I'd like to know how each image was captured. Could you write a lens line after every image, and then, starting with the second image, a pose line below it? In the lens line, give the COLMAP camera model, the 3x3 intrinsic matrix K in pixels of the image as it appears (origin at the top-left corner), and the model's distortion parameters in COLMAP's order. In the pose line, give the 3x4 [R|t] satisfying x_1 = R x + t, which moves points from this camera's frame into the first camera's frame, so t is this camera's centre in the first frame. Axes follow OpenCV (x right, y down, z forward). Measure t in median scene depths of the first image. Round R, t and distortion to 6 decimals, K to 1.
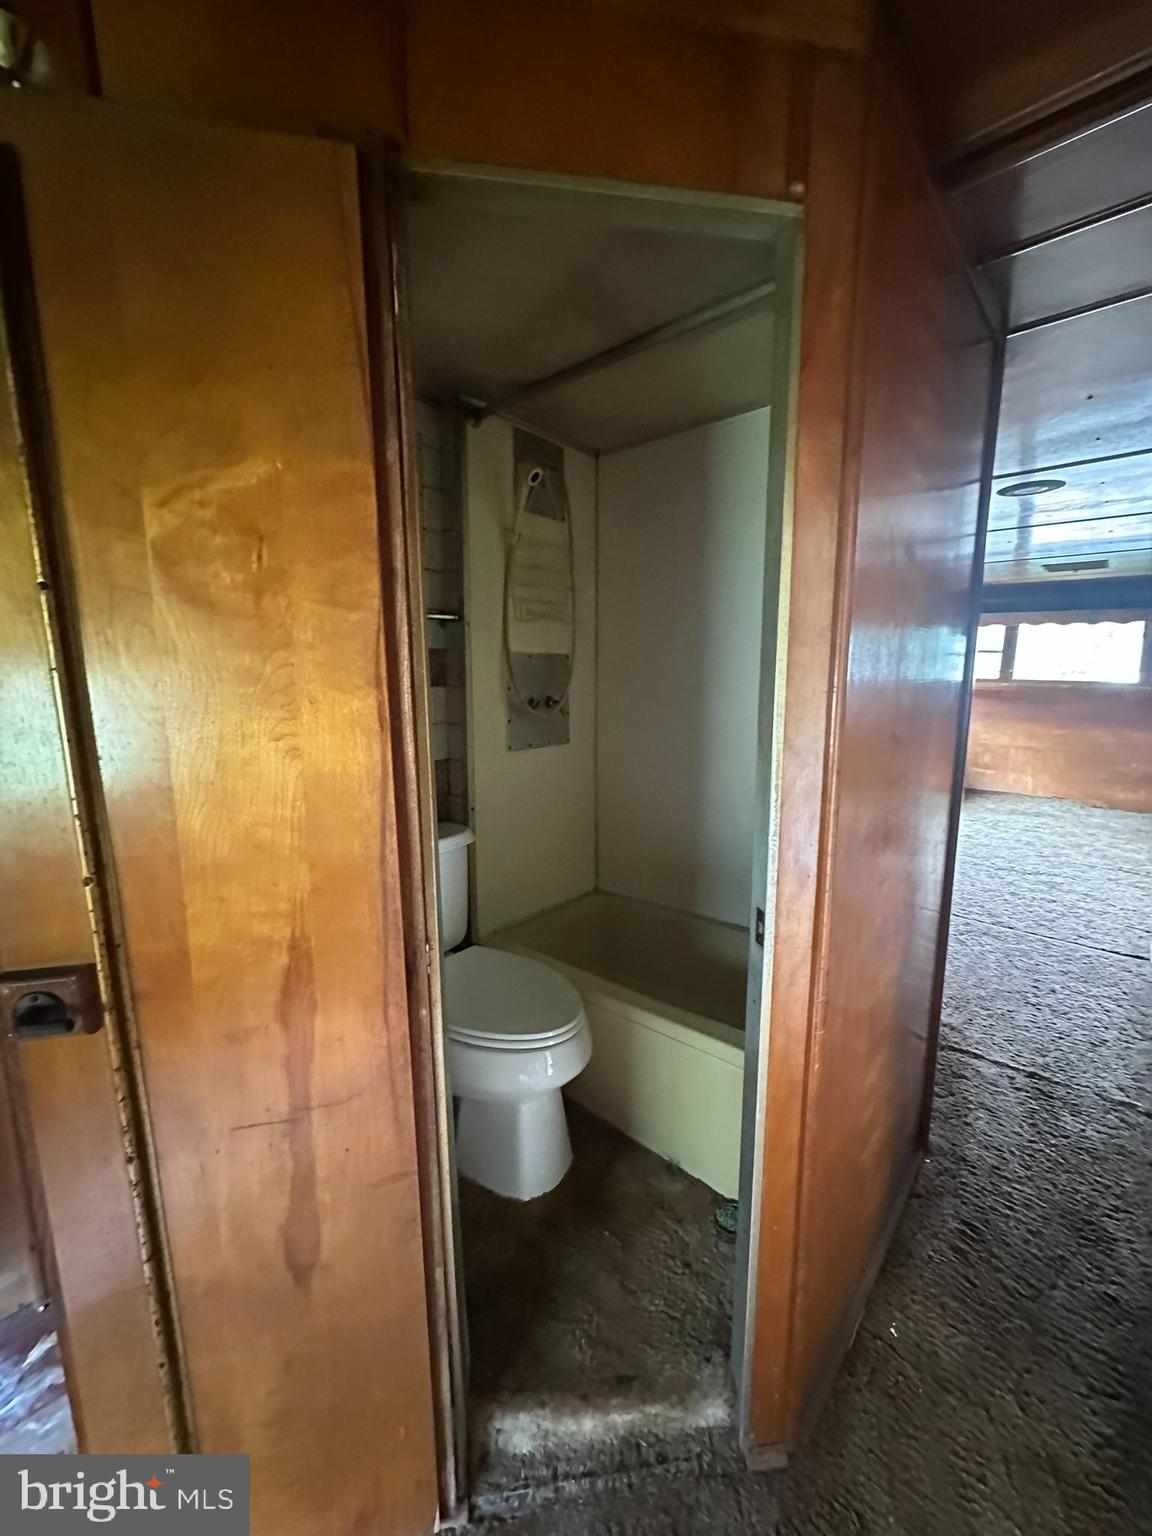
lens RADIAL K [[610.3, 0, 576.0], [0, 610.3, 768.0], [0, 0, 1]] dist [-0.003217, 0.000111]
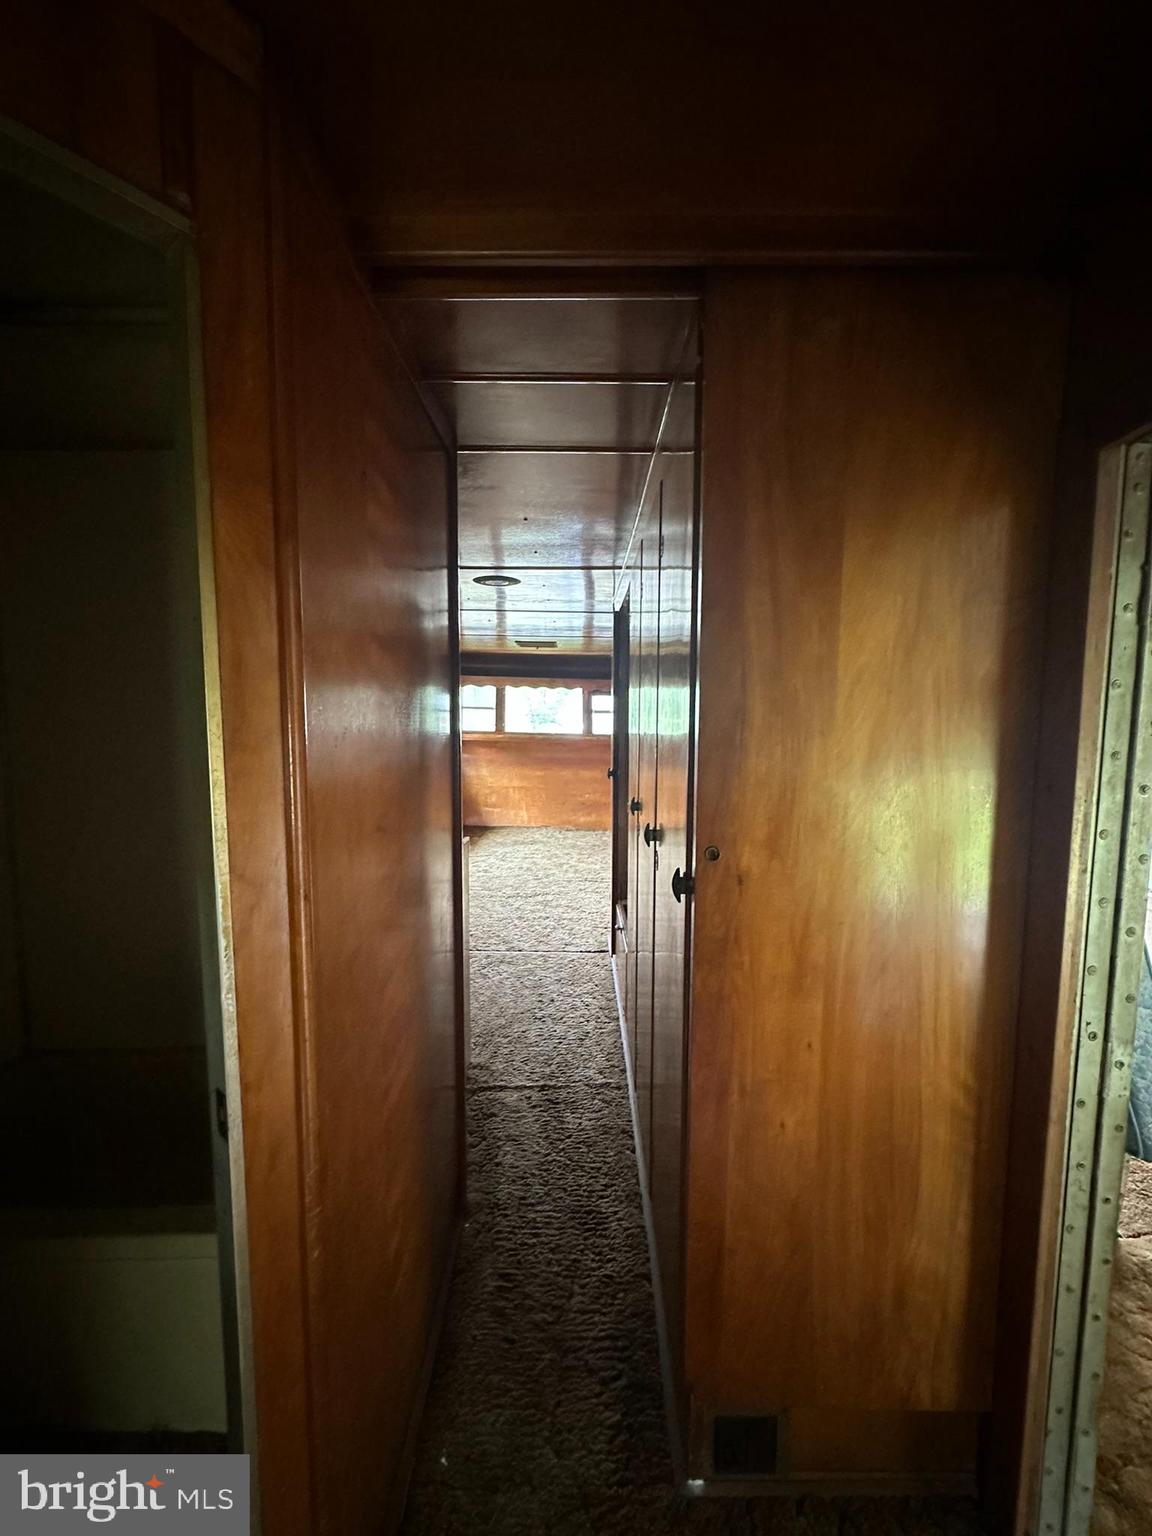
lens RADIAL K [[610.3, 0, 576.0], [0, 610.3, 768.0], [0, 0, 1]] dist [-0.003217, 0.000111]
pose [[0.748789, -0.048122, 0.661059, 0.044032], [0.097912, 0.994450, -0.038515, -0.027848], [-0.655536, 0.093565, 0.749345, 0.029258]]
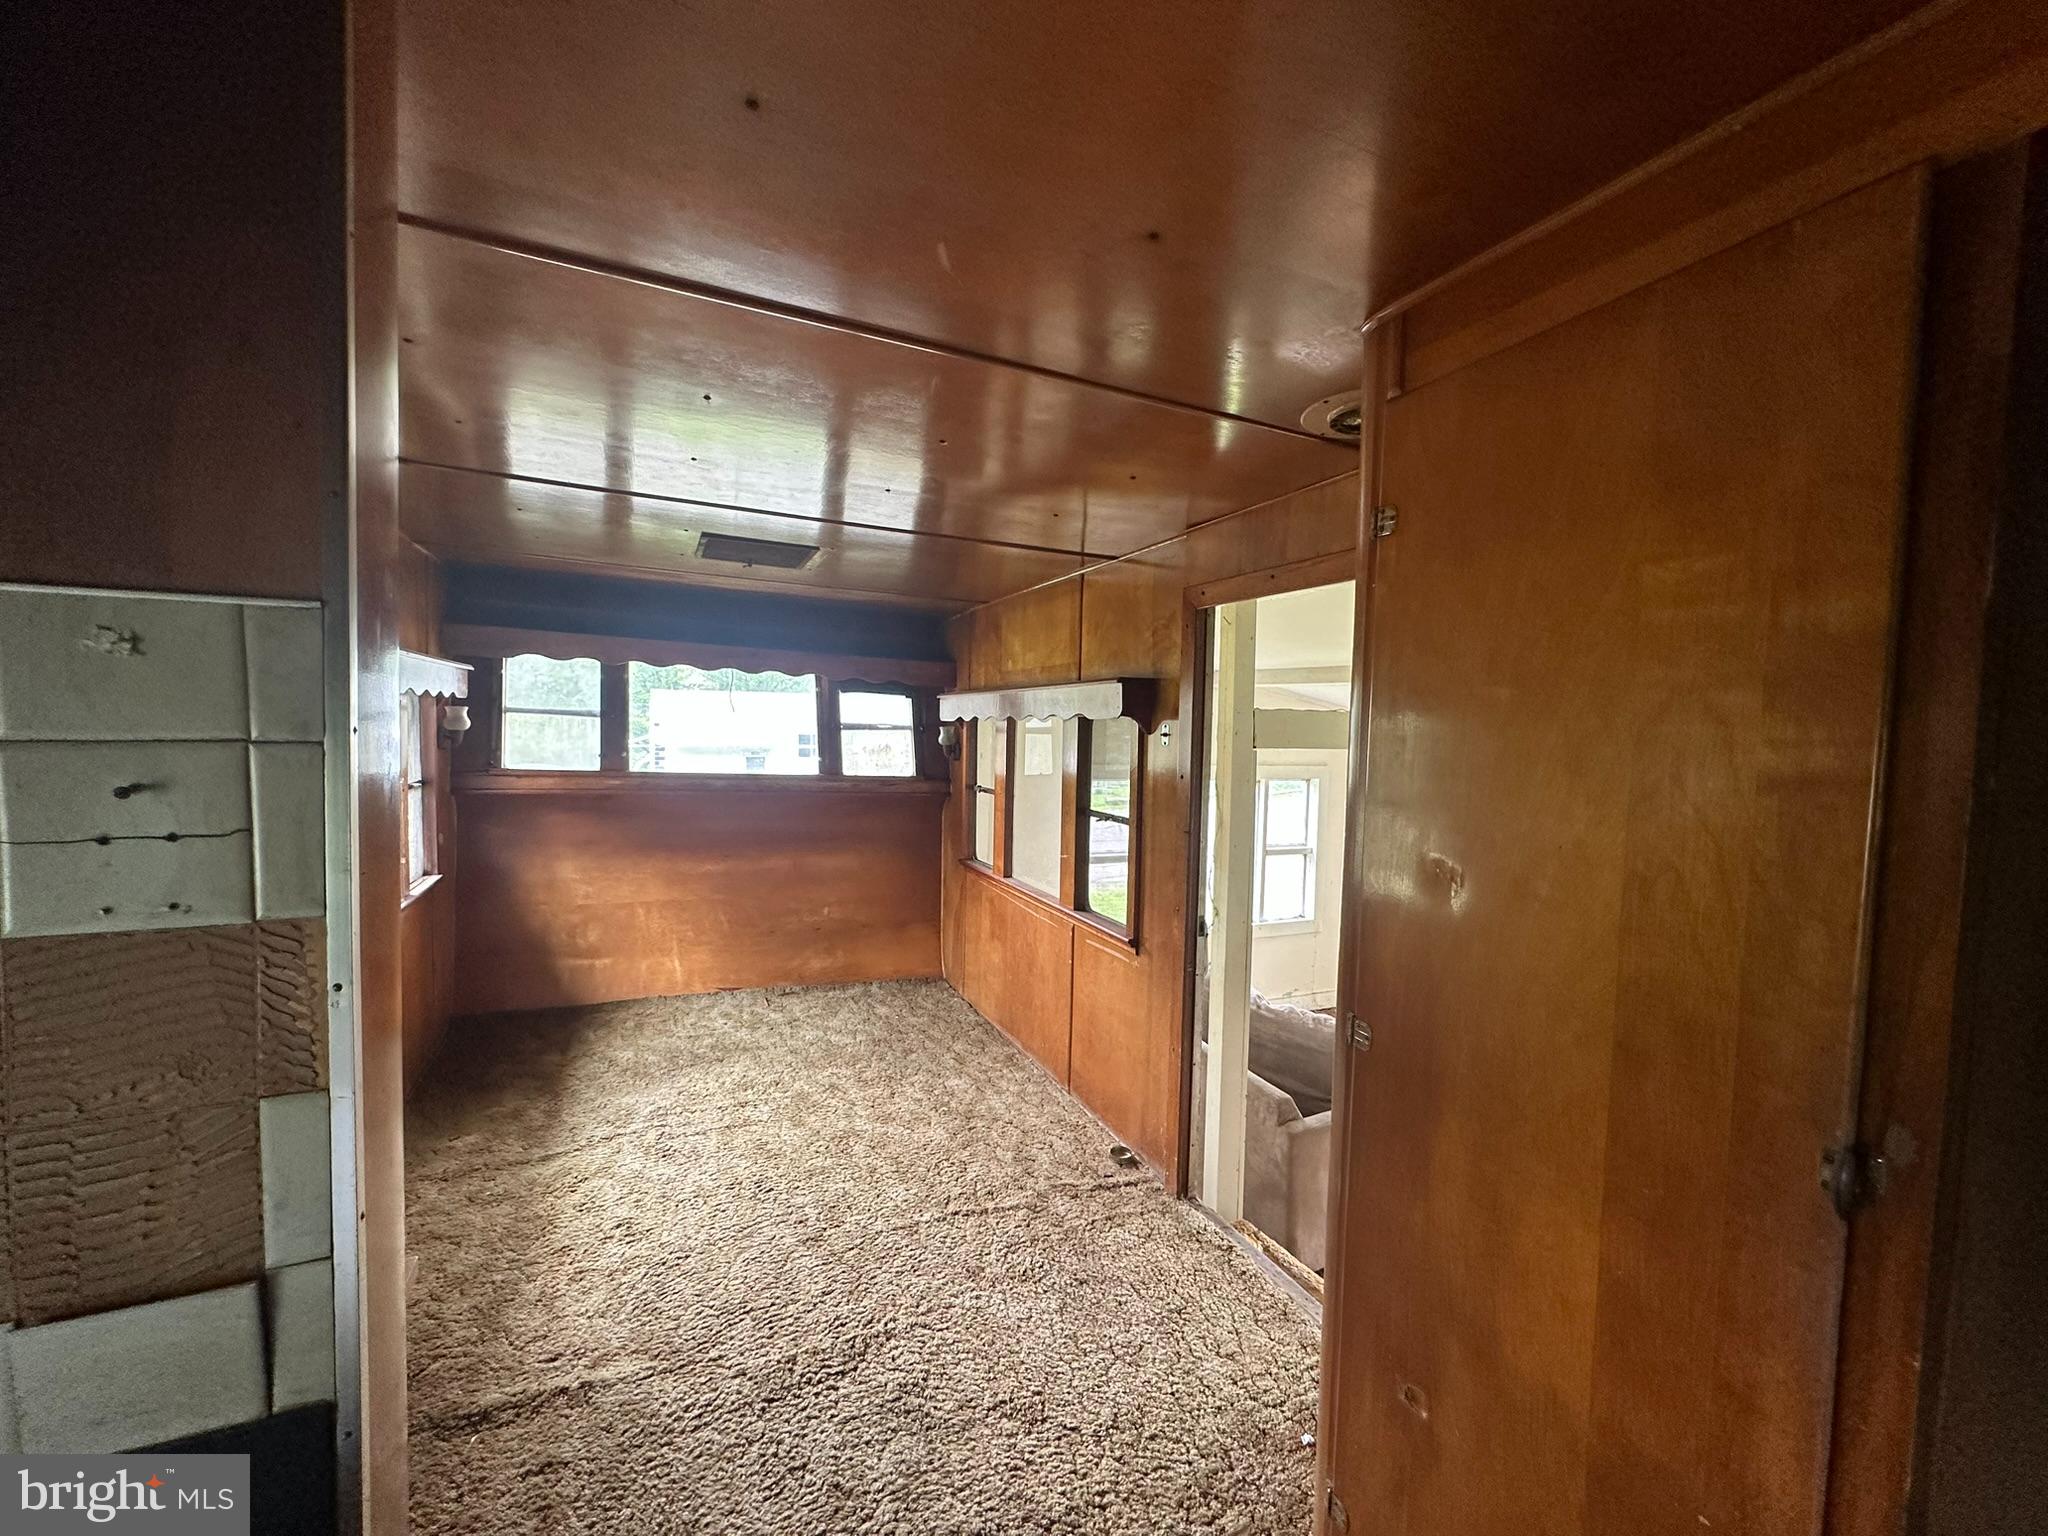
lens RADIAL K [[813.7, 0, 1024.0], [0, 813.7, 768.0], [0, 0, 1]] dist [-0.003217, 0.000111]
pose [[0.406521, -0.030222, 0.913142, 0.474349], [0.124270, 0.991994, -0.022491, -0.182576], [-0.905151, 0.122619, 0.407022, 0.853163]]
